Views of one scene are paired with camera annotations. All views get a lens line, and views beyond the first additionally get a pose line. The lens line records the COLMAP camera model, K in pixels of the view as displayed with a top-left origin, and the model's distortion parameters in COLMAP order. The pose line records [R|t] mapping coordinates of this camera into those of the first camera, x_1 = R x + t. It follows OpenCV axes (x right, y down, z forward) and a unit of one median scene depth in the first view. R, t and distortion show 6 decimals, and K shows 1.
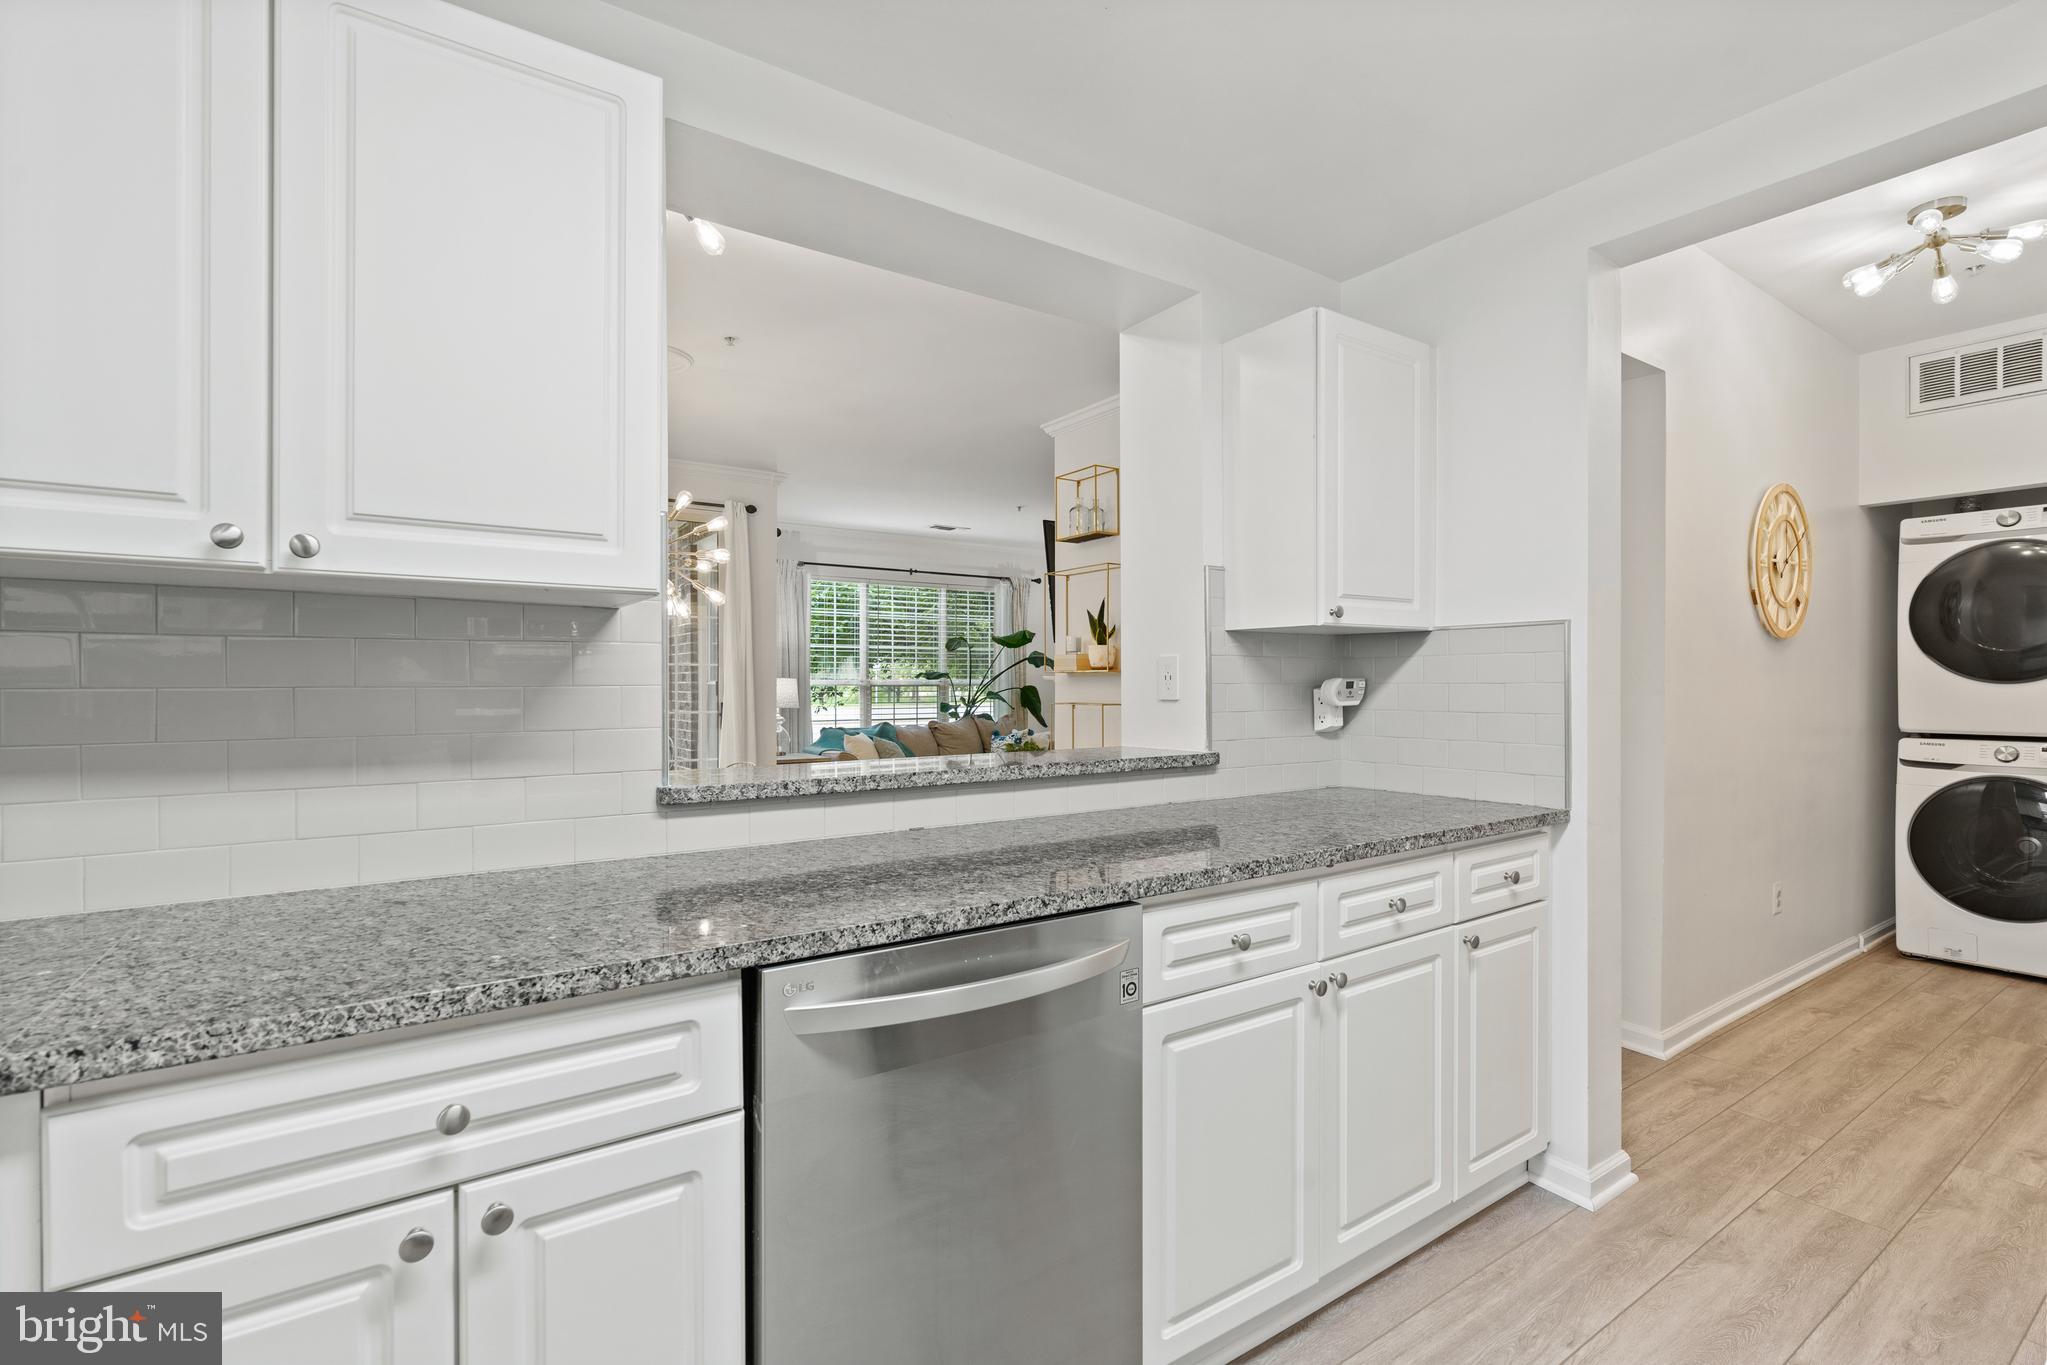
lens RADIAL K [[932.9, 0, 1025.6], [0, 932.9, 687.7], [0, 0, 1]] dist [-0.007618, 0.001962]
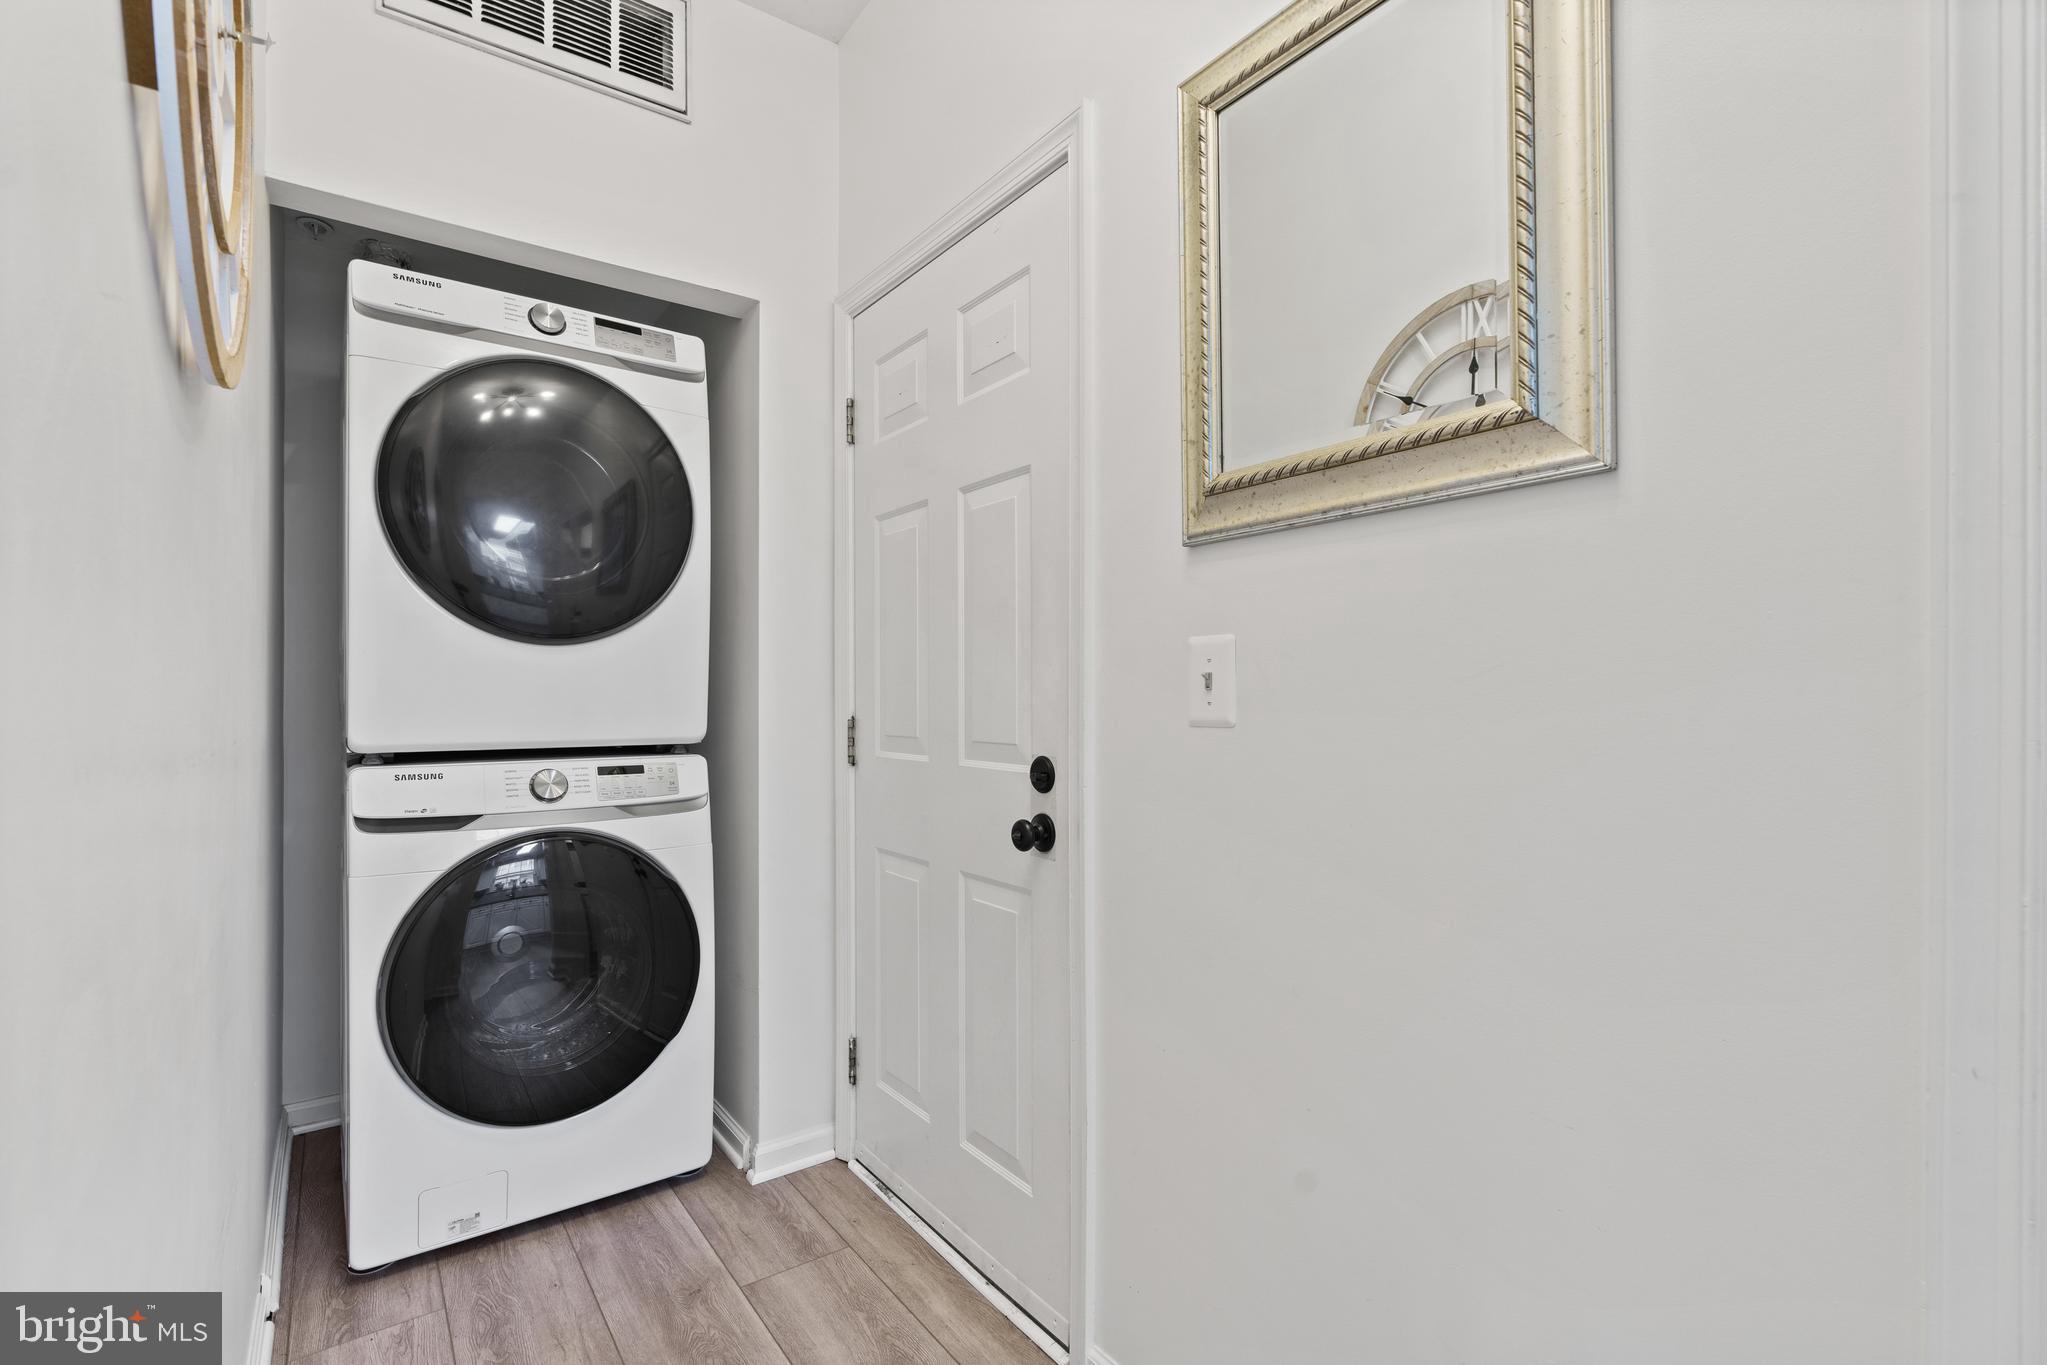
lens RADIAL K [[932.9, 0, 1026.3], [0, 932.9, 695.2], [0, 0, 1]] dist [-0.007618, 0.001962]
pose [[-0.031967, 0.000932, 0.999488, 0.513113], [0.006927, 0.999976, -0.000711, 0.023669], [-0.999465, 0.006901, -0.031973, 0.713360]]
